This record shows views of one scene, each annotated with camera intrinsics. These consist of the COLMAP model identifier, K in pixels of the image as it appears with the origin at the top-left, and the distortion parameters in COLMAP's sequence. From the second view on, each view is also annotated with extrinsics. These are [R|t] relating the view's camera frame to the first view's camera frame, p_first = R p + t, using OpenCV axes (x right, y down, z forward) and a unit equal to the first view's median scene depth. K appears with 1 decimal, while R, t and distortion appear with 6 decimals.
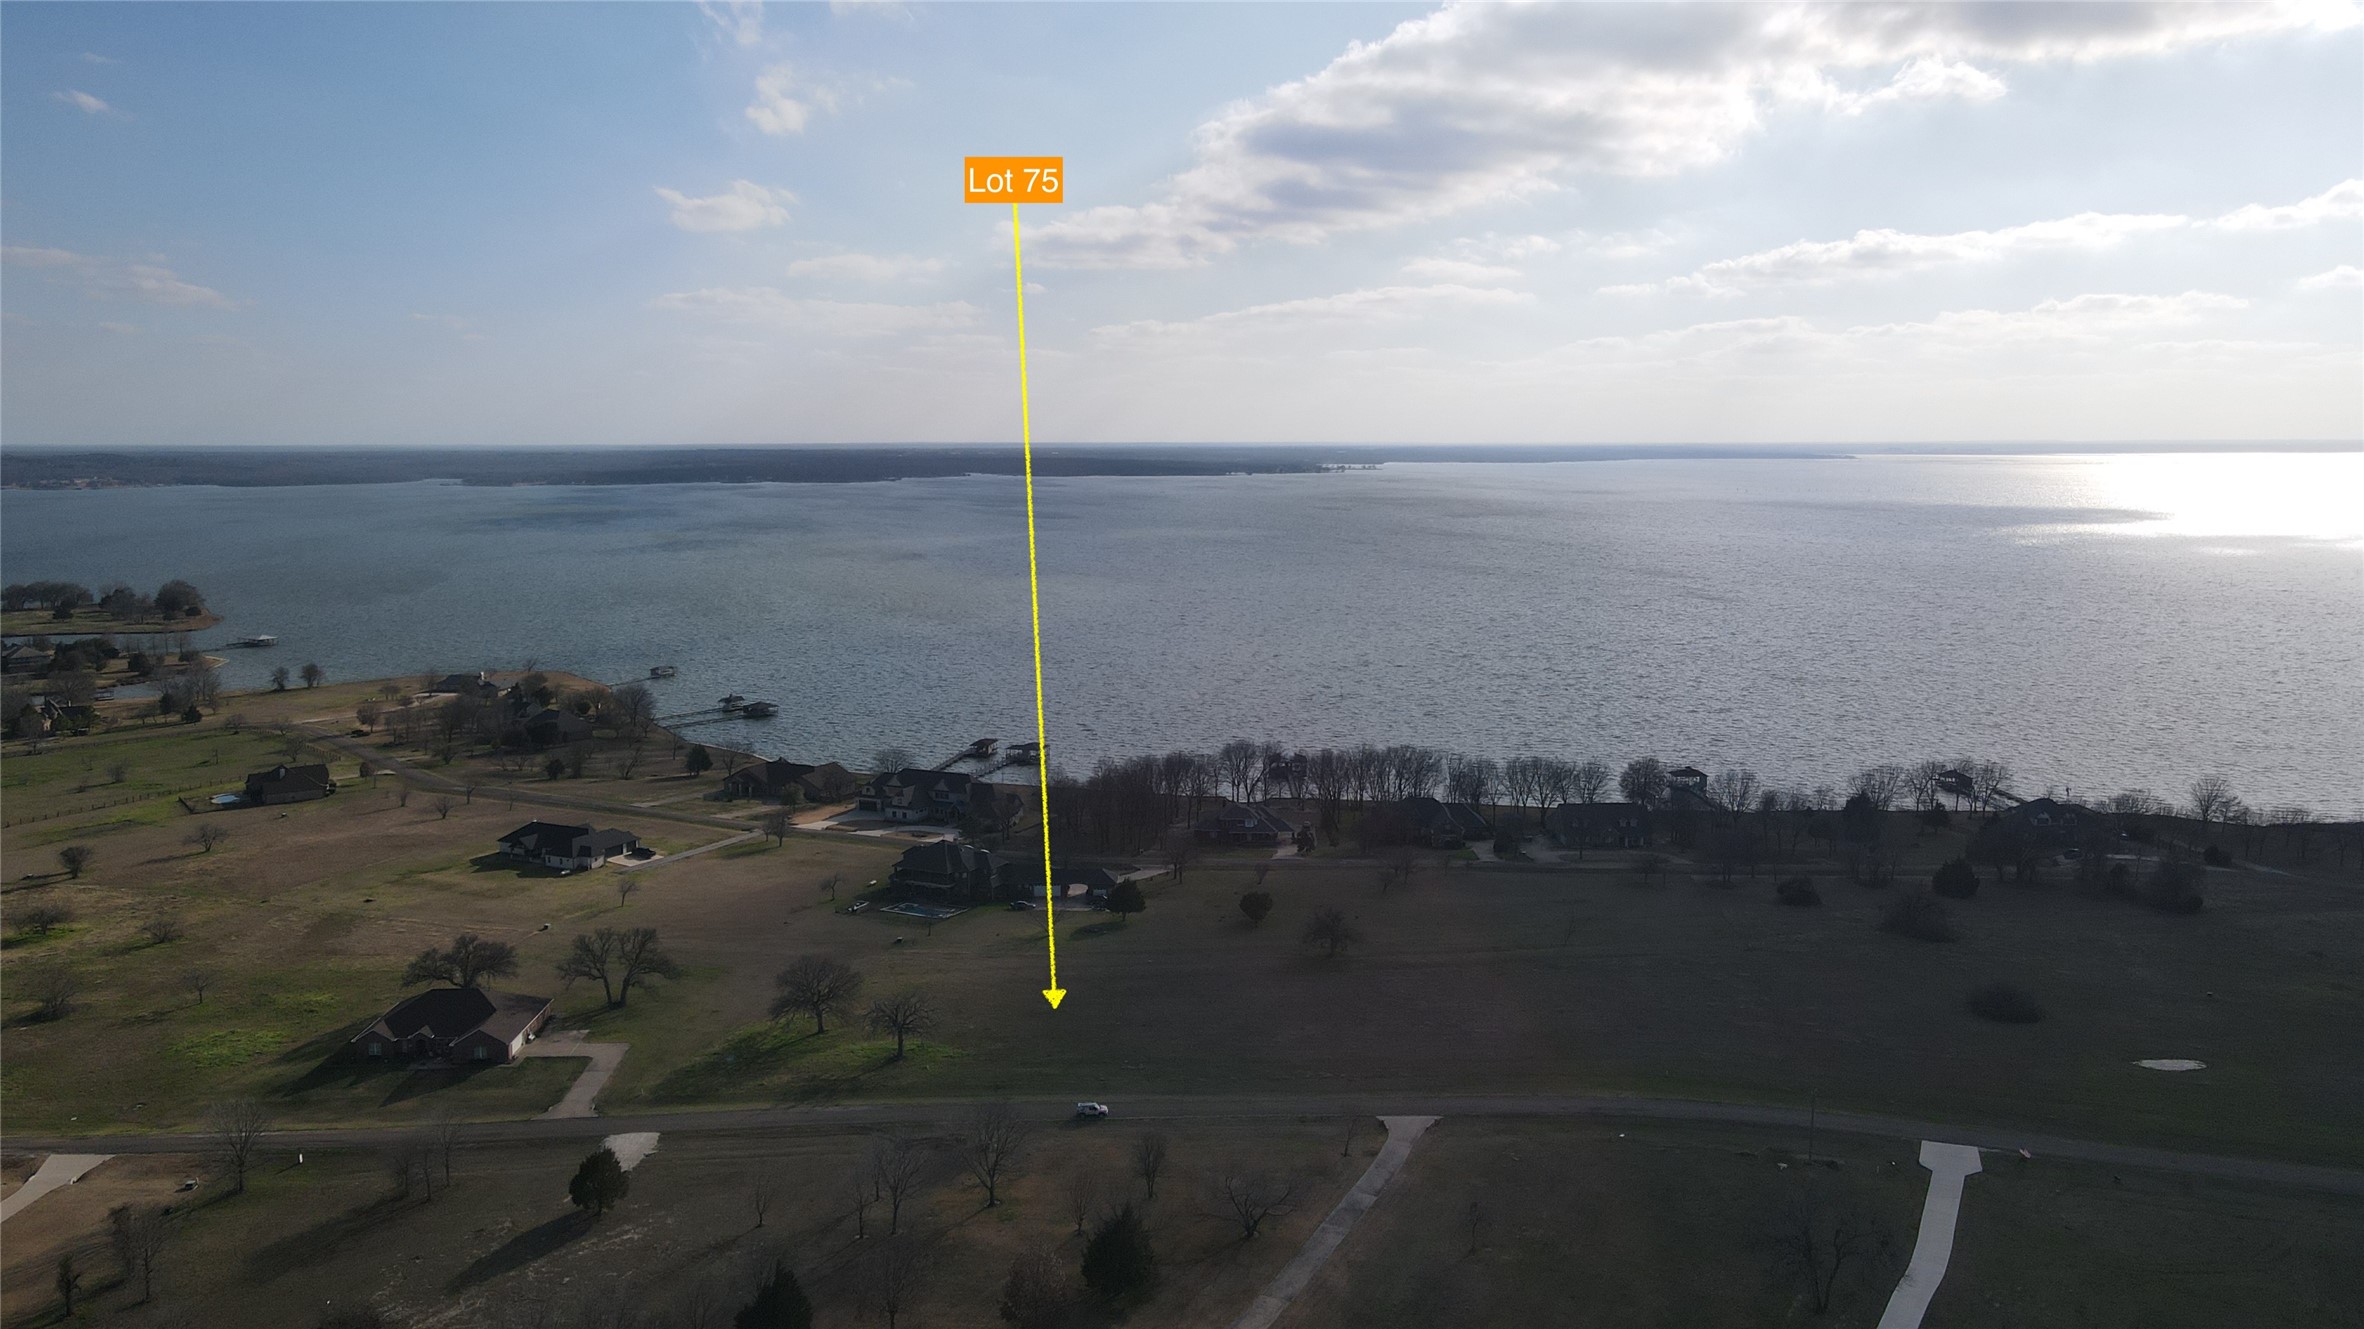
lens RADIAL K [[1727.0, 0, 1168.1], [0, 1727.0, 680.0], [0, 0, 1]] dist [-0.001859, 0.034807]
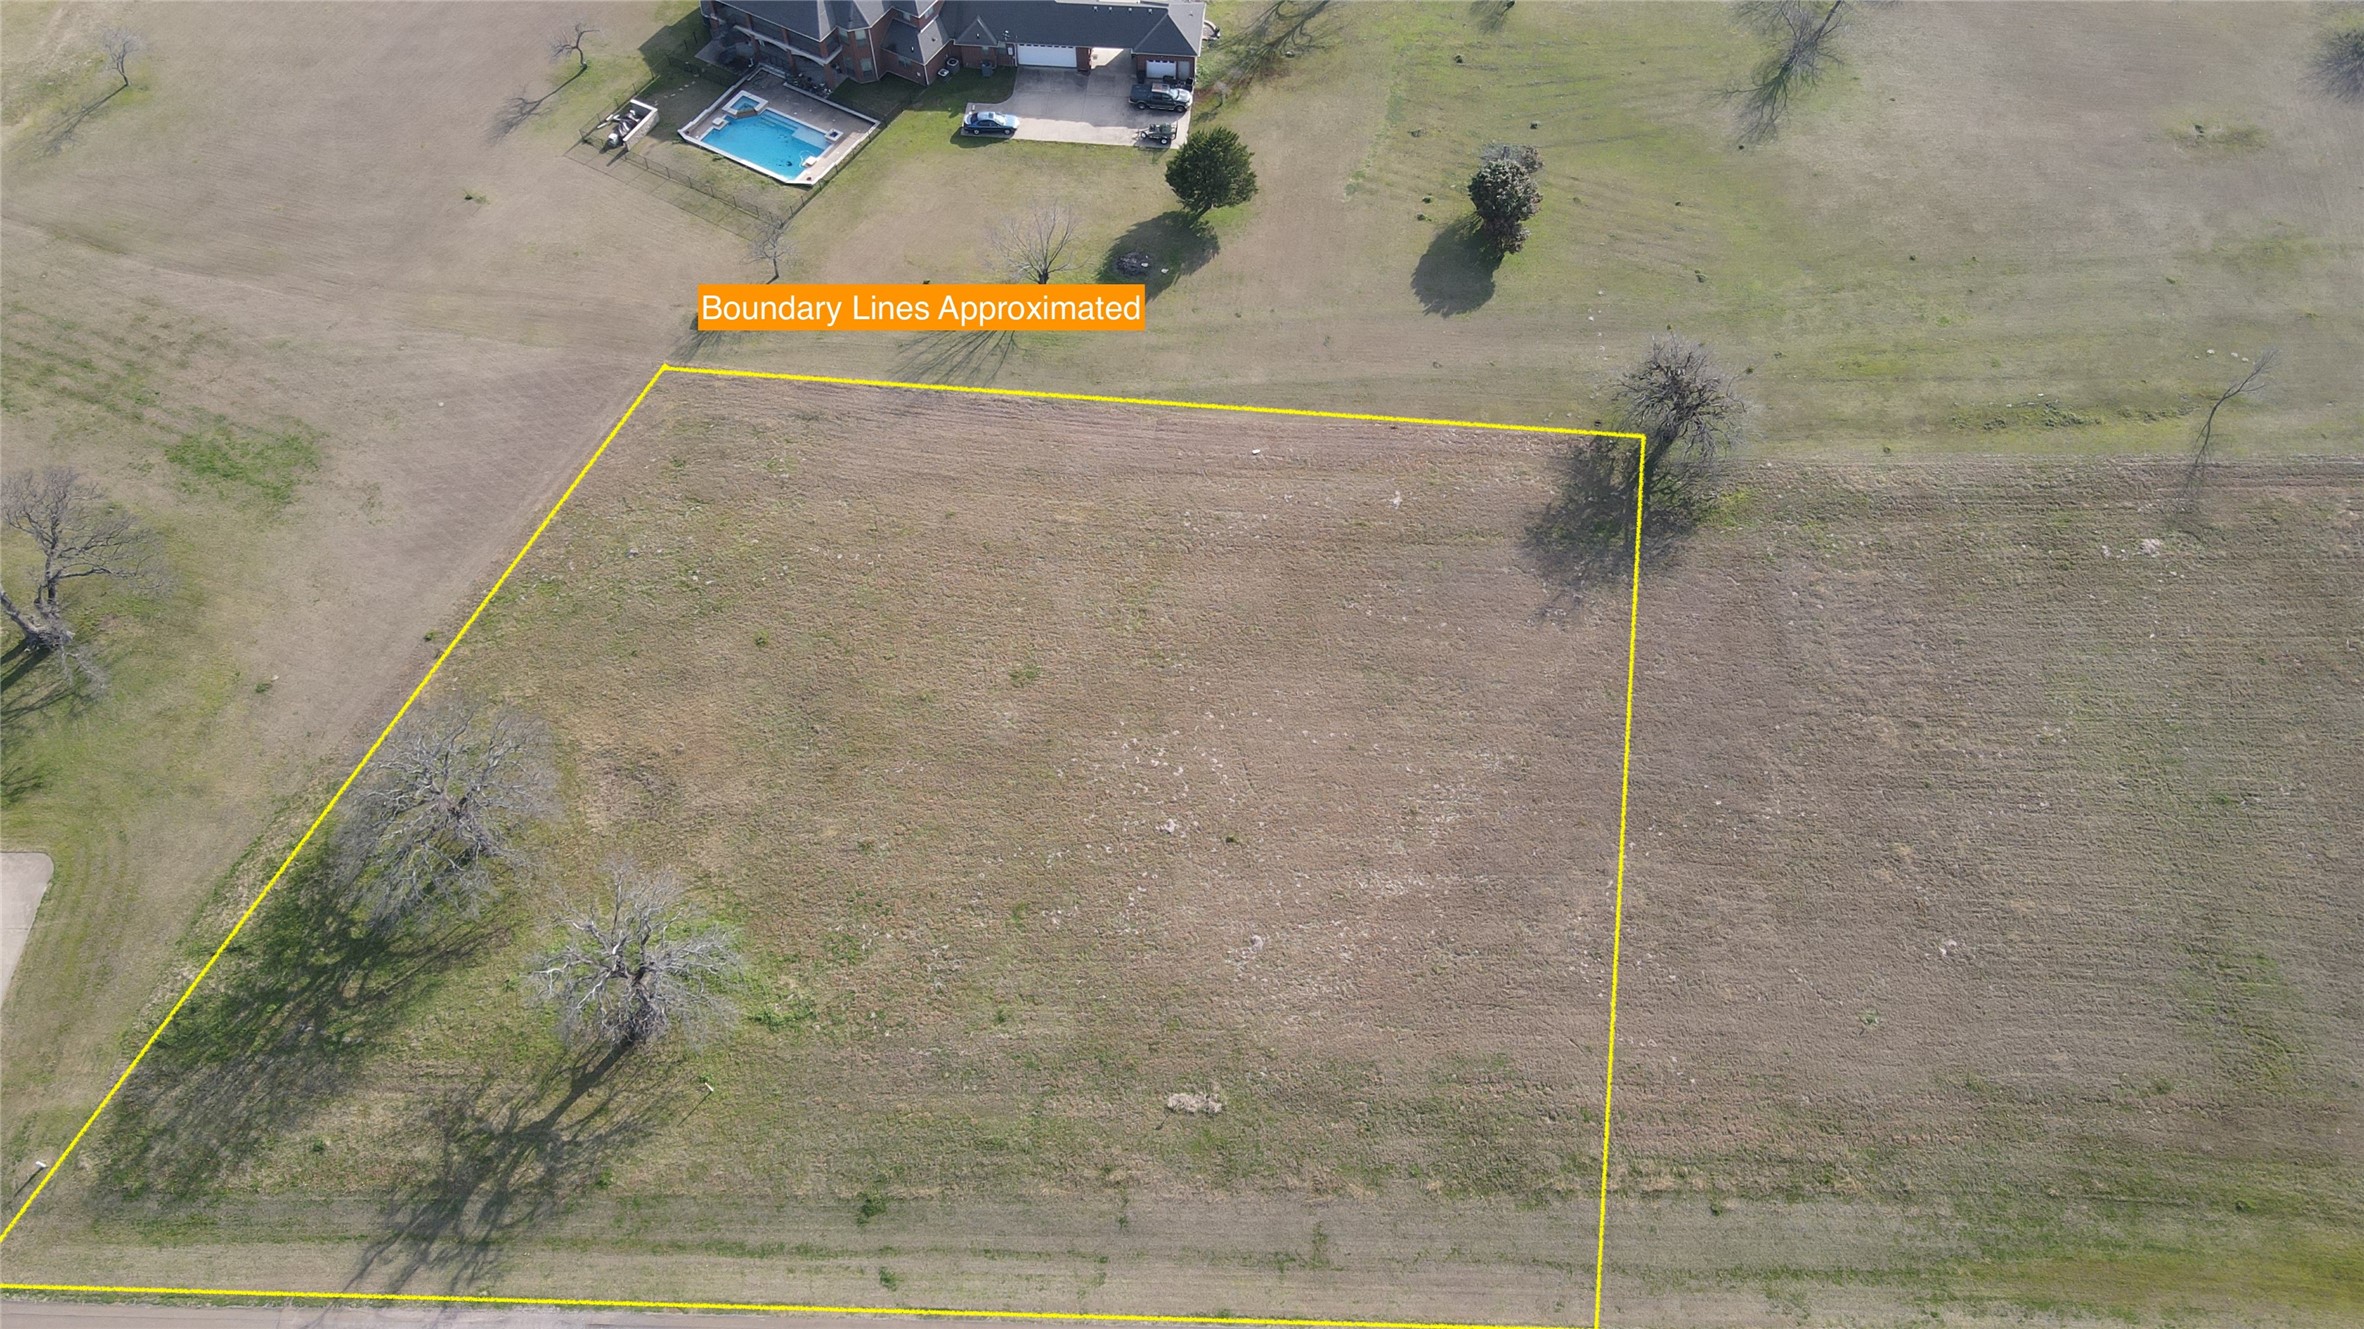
lens RADIAL K [[1727.0, 0, 1184.4], [0, 1727.0, 649.5], [0, 0, 1]] dist [-0.001859, 0.034807]
pose [[0.998190, 0.048999, -0.034858, -0.008550], [-0.005946, 0.657275, 0.753627, -0.102095], [0.059838, -0.752056, 0.656377, 0.498788]]
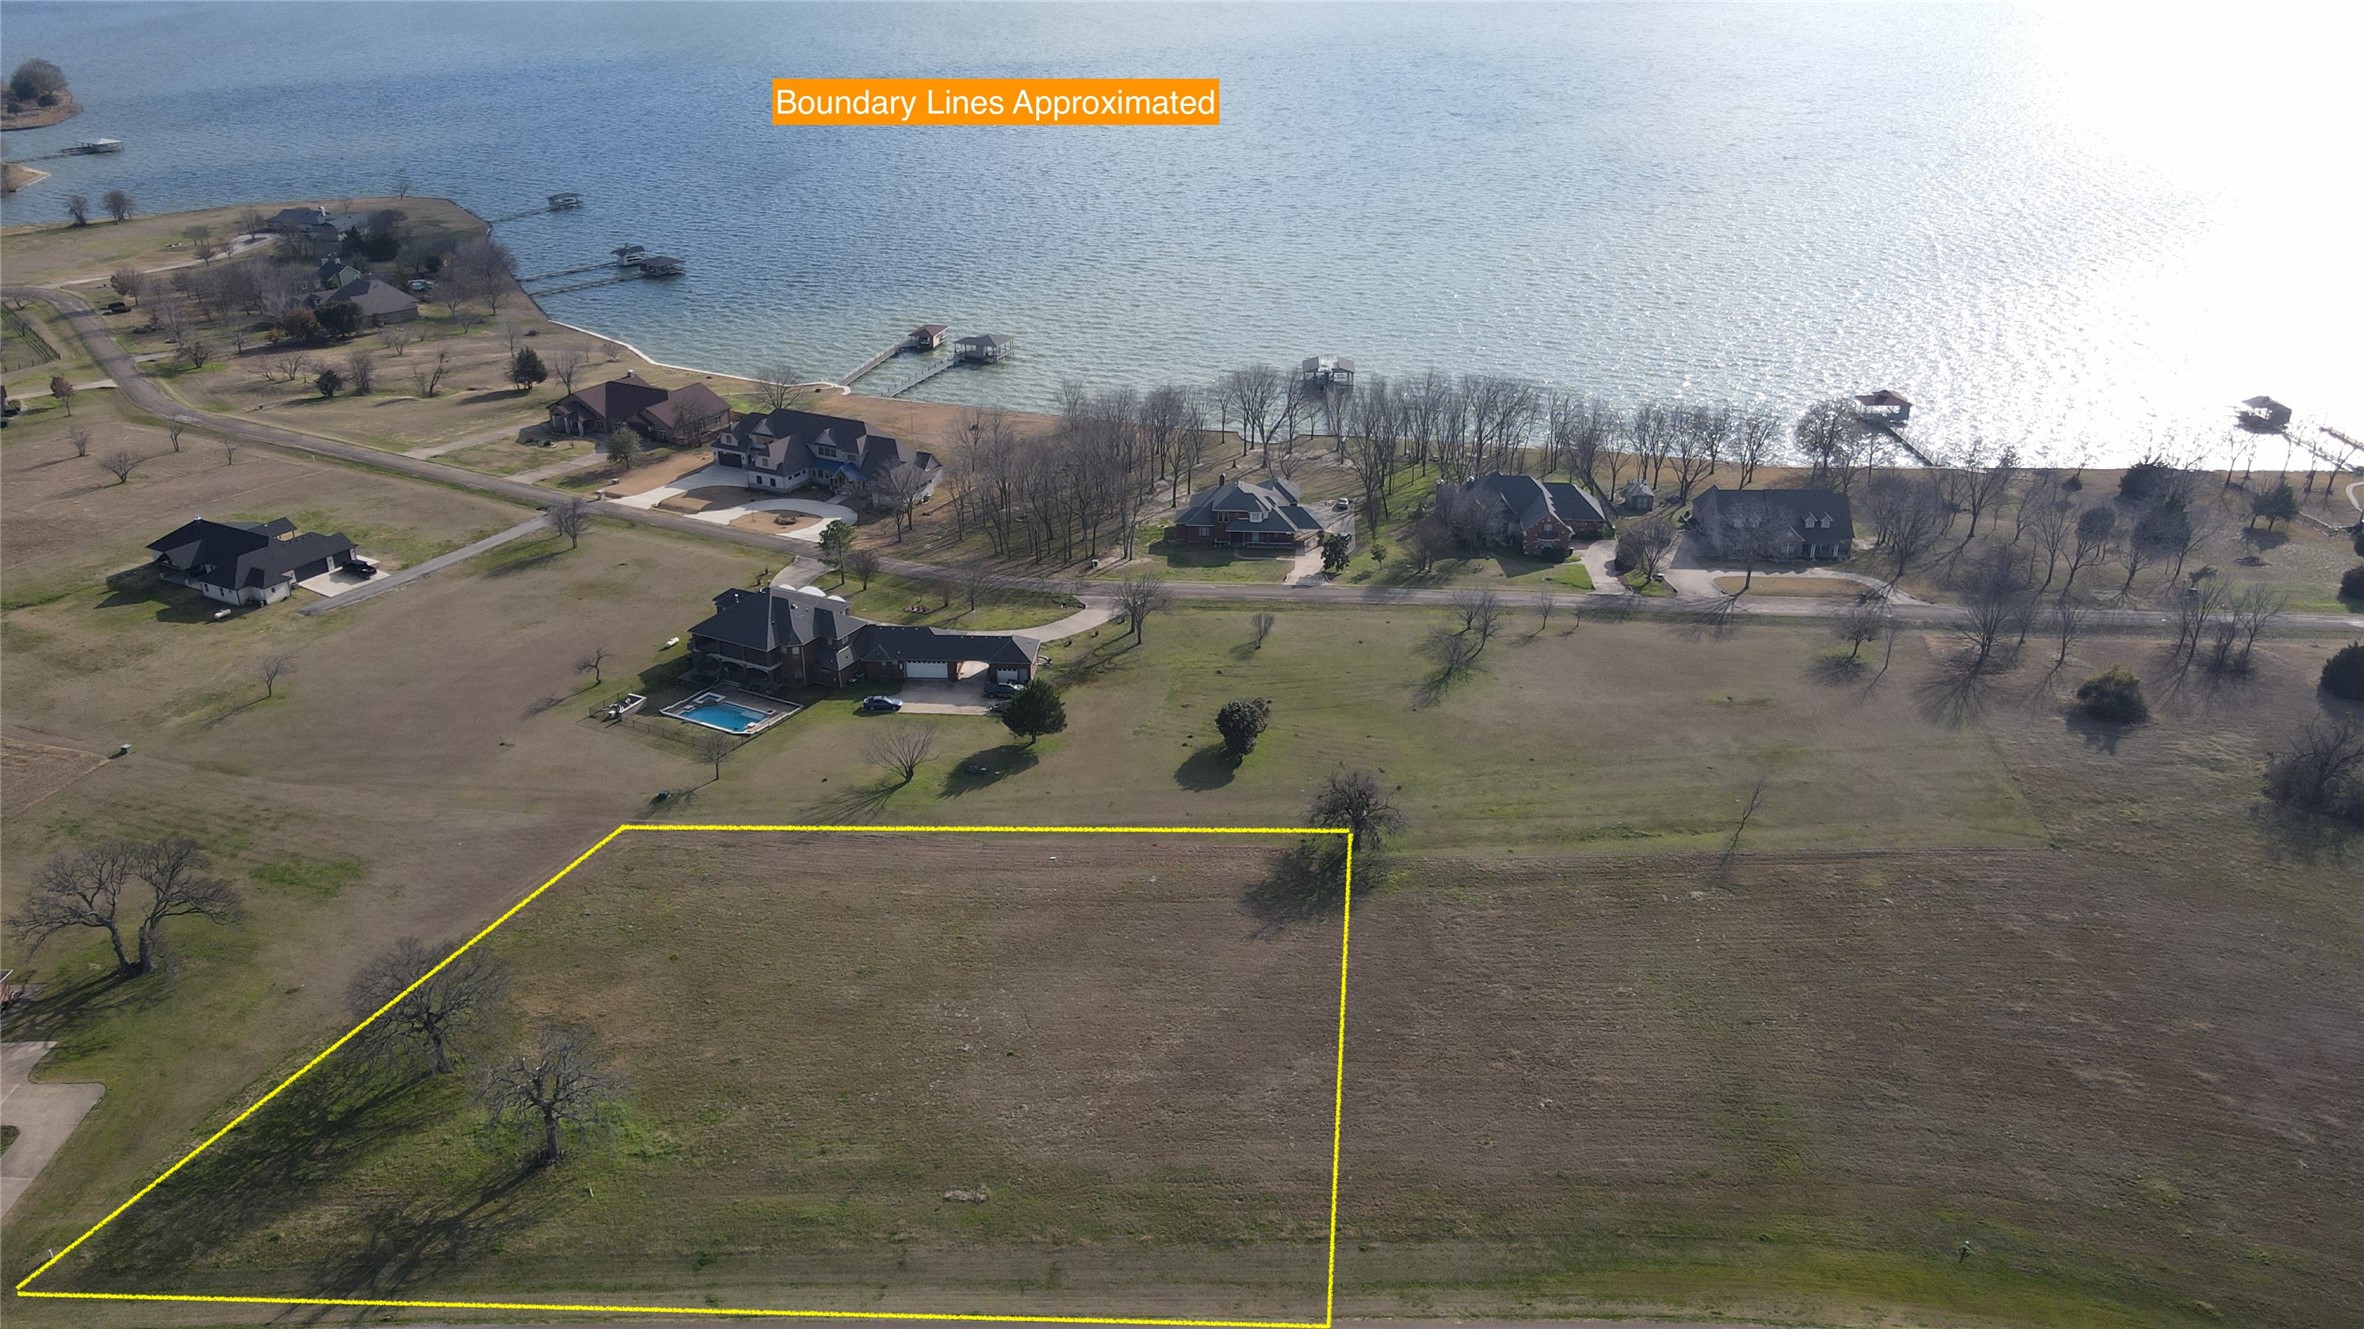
lens RADIAL K [[1727.0, 0, 1175.7], [0, 1727.0, 665.6], [0, 0, 1]] dist [-0.001859, 0.034807]
pose [[0.999404, 0.012630, -0.032131, 0.037708], [-0.002780, 0.957107, 0.289722, -0.058210], [0.034412, -0.289460, 0.956571, 0.327049]]
